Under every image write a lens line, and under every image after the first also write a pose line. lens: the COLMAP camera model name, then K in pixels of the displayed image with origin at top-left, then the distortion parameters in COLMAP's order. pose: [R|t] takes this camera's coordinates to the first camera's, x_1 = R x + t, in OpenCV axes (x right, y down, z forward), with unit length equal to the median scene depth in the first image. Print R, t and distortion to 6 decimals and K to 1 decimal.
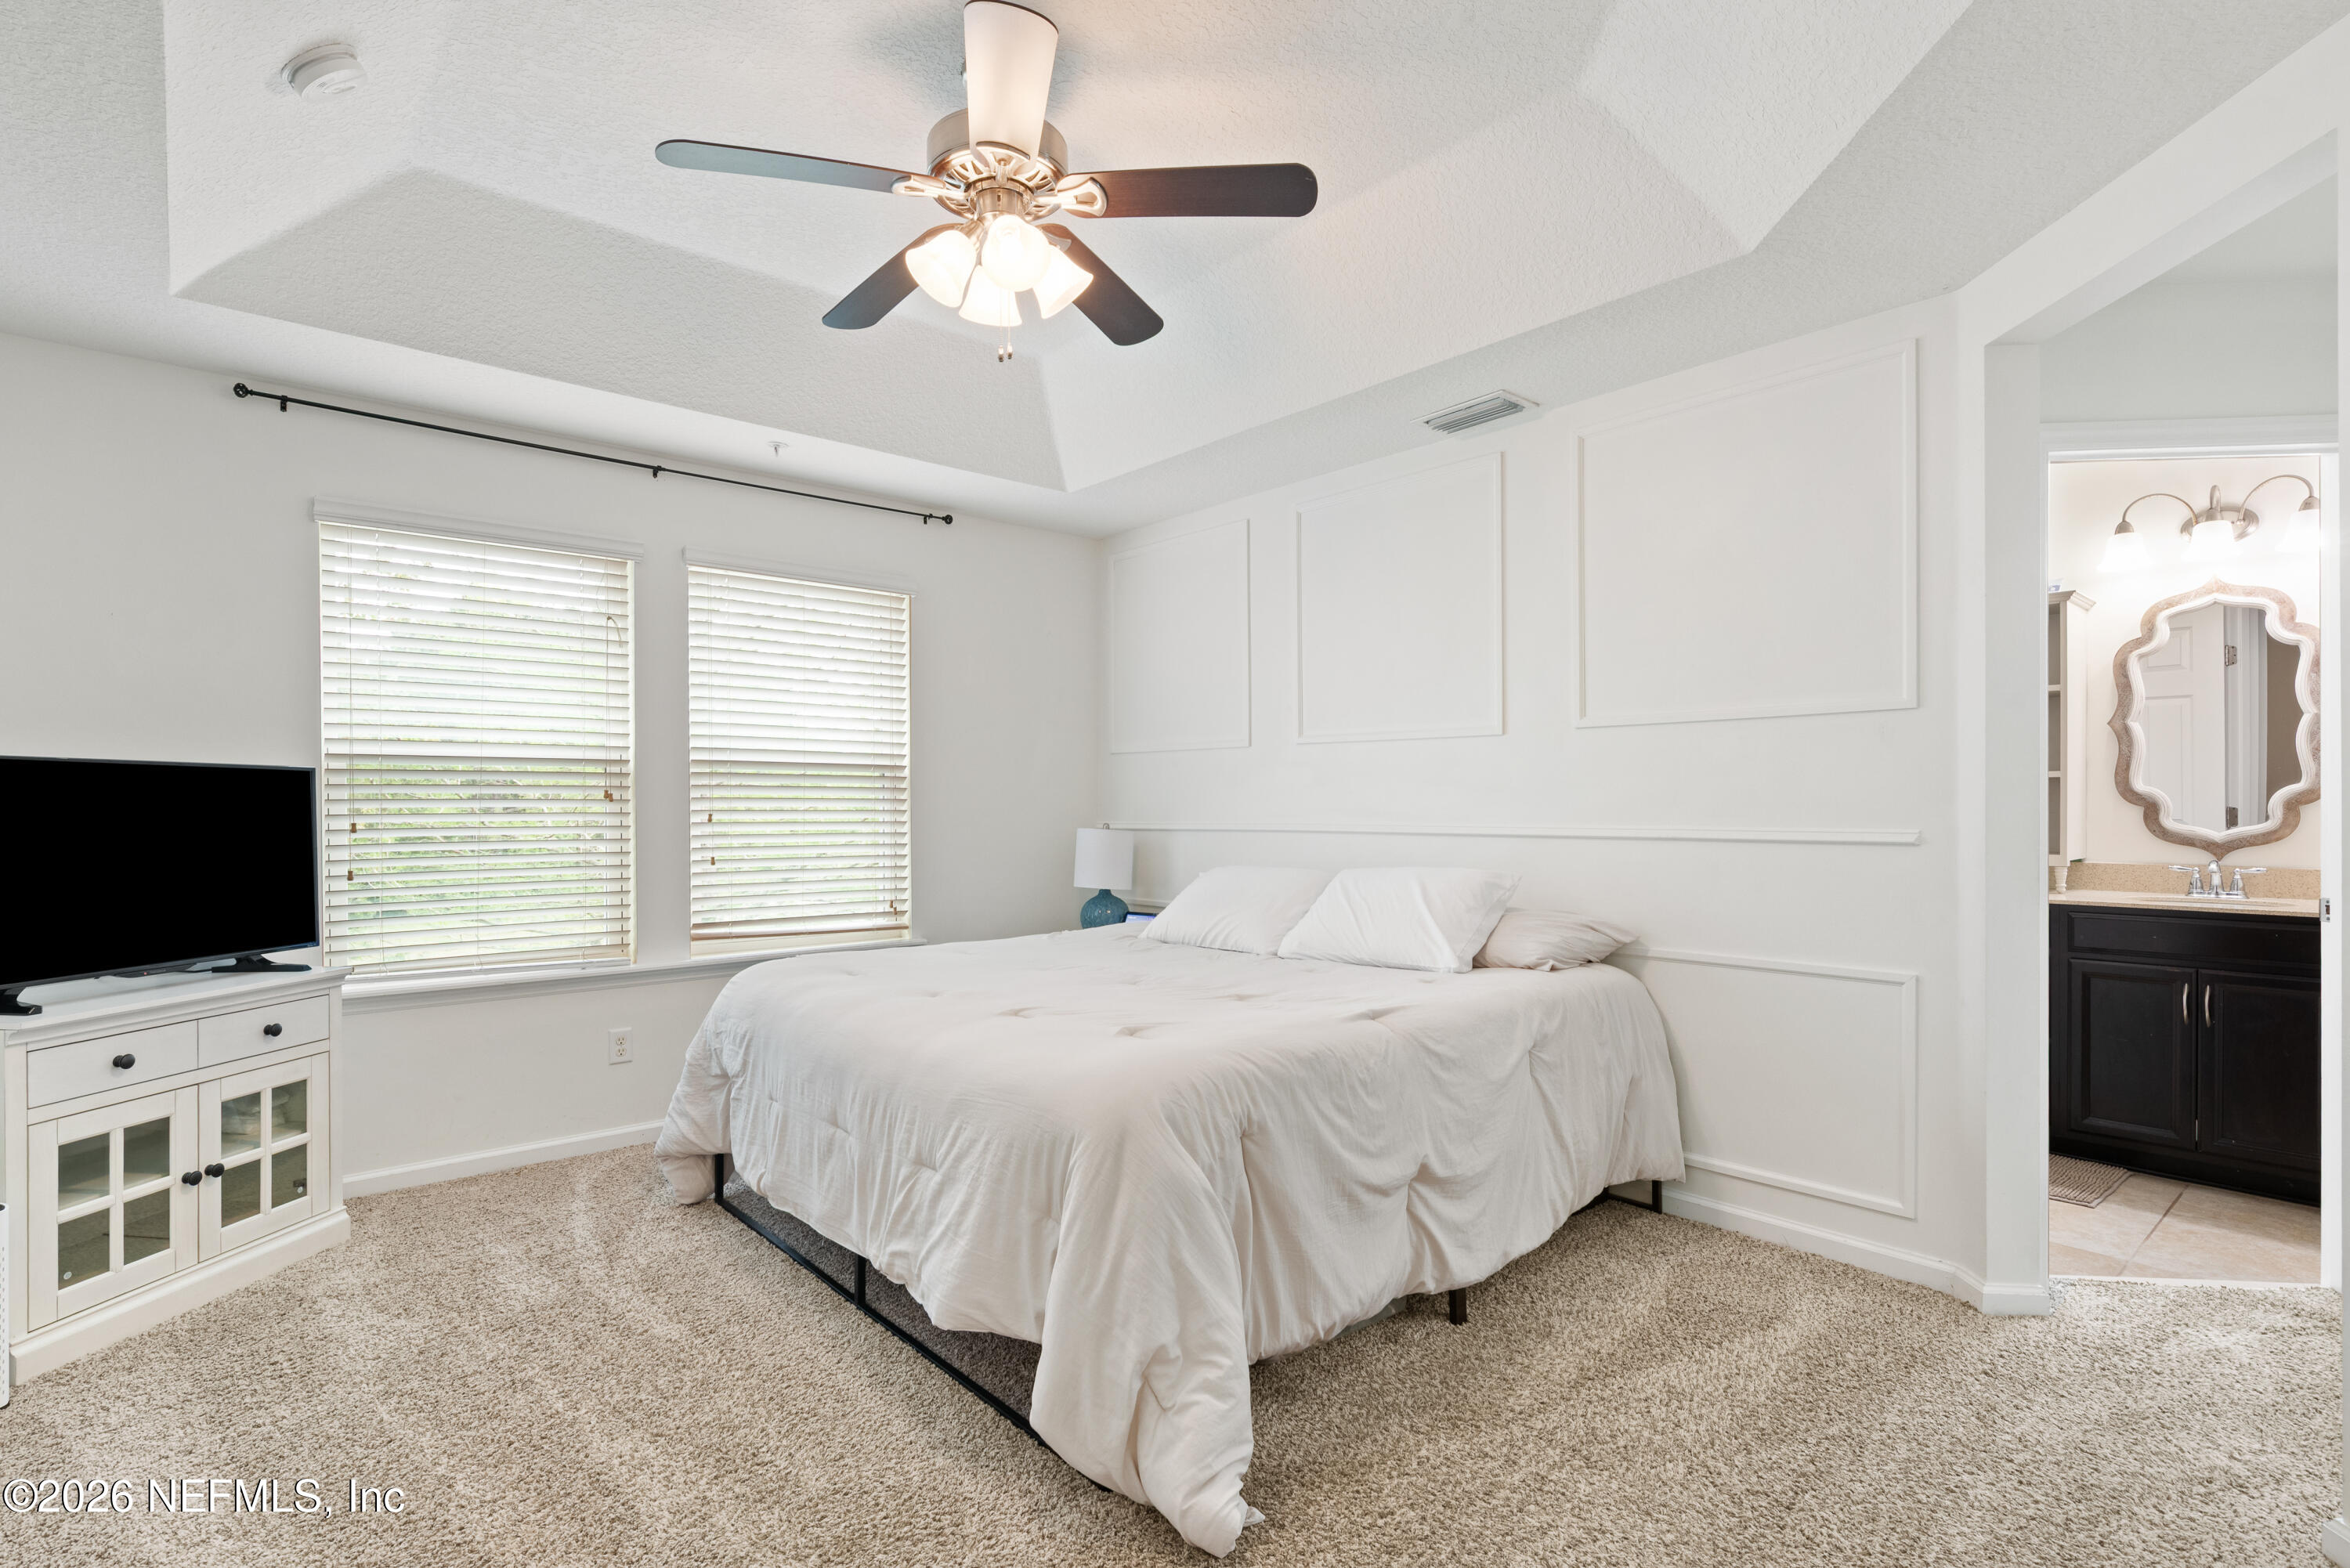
lens RADIAL K [[1116.4, 0, 1150.8], [0, 1116.4, 809.1], [0, 0, 1]] dist [0.002976, -0.001351]
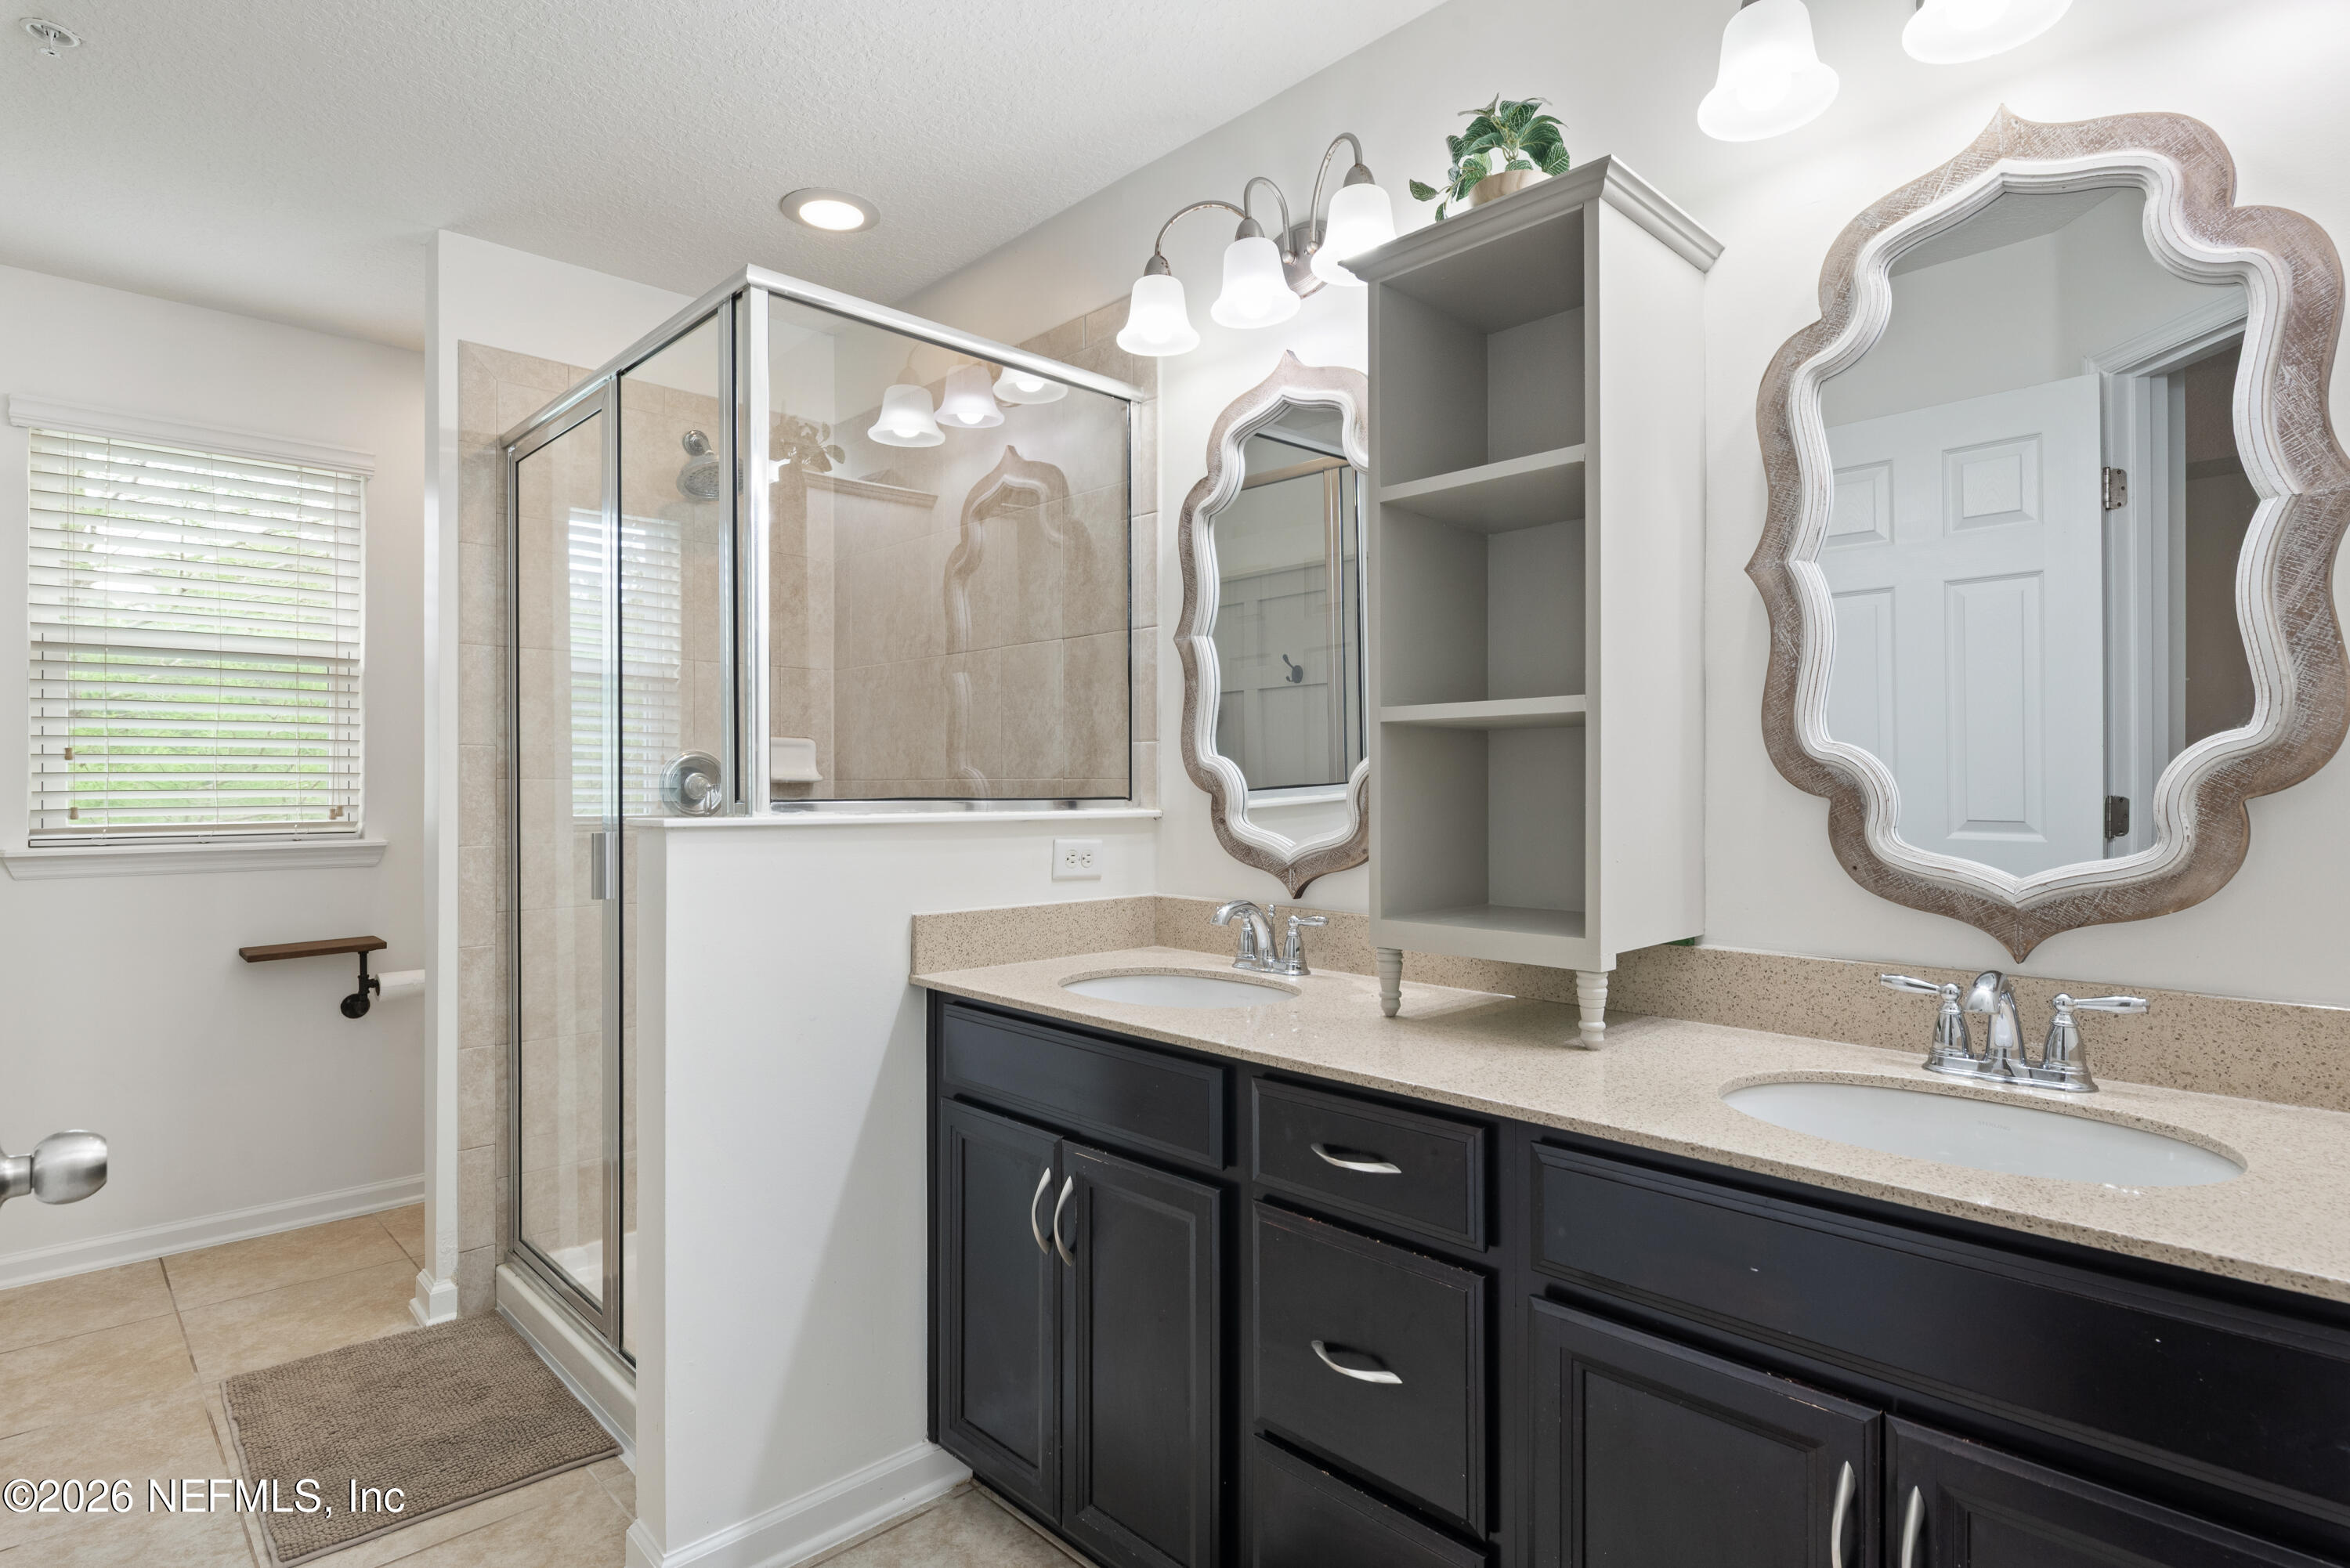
lens RADIAL K [[1175.3, 0, 1158.9], [0, 1175.3, 784.5], [0, 0, 1]] dist [0.003558, 0.000253]
pose [[0.998580, 0.001131, 0.053264, 0.077066], [-0.000785, 0.999978, -0.006521, -0.000465], [-0.053270, 0.006470, 0.998559, 0.075040]]
